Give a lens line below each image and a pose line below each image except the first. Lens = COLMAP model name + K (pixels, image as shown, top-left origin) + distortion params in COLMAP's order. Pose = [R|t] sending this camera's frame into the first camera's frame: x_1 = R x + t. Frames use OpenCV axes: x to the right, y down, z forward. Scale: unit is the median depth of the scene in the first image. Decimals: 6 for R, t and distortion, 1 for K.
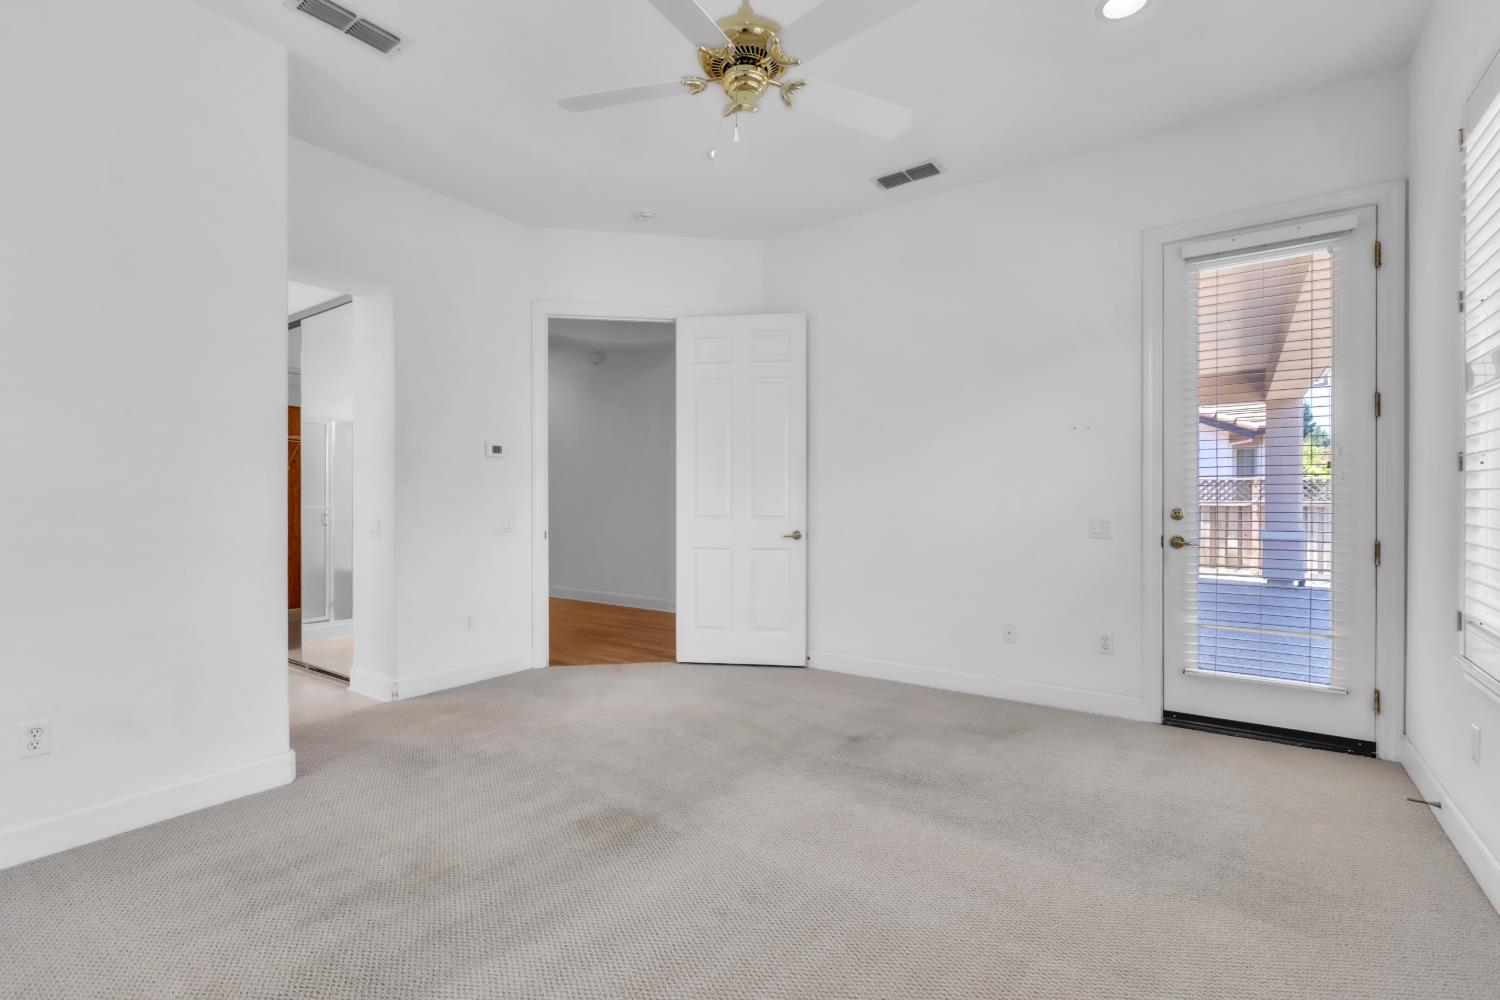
lens RADIAL K [[680.9, 0, 746.5], [0, 680.9, 498.7], [0, 0, 1]] dist [0.007900, -0.003929]
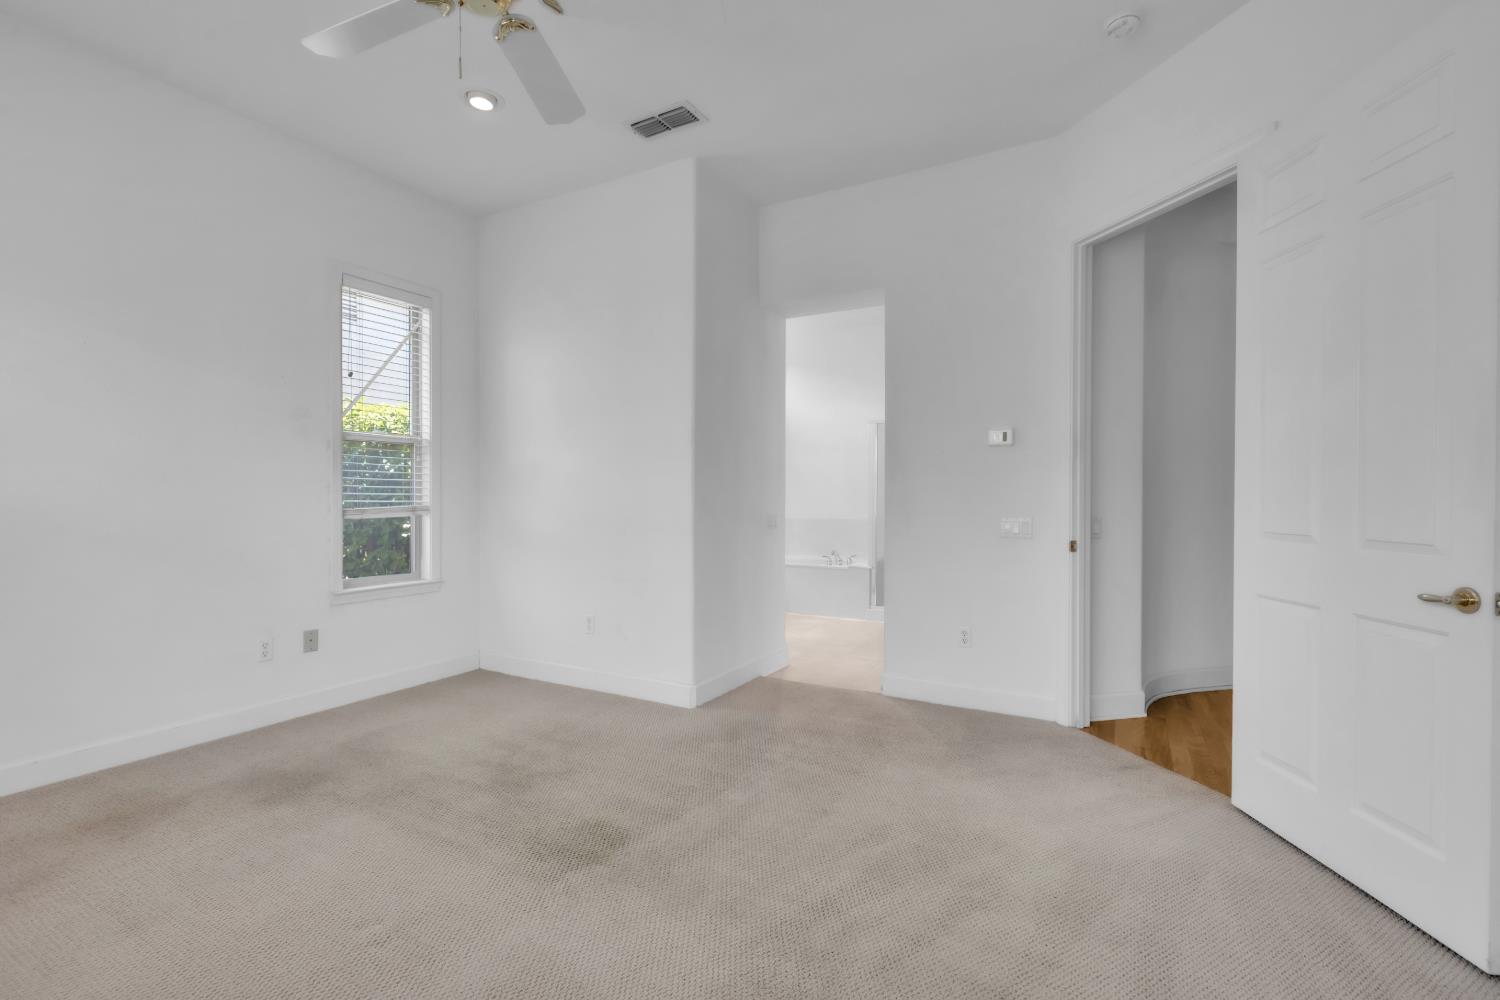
lens RADIAL K [[680.9, 0, 749.9], [0, 680.9, 499.5], [0, 0, 1]] dist [0.007900, -0.003929]
pose [[0.092467, 0.006435, -0.995695, 0.692550], [-0.000785, 0.999979, 0.006390, -0.002908], [0.995715, 0.000191, 0.092470, 1.026322]]
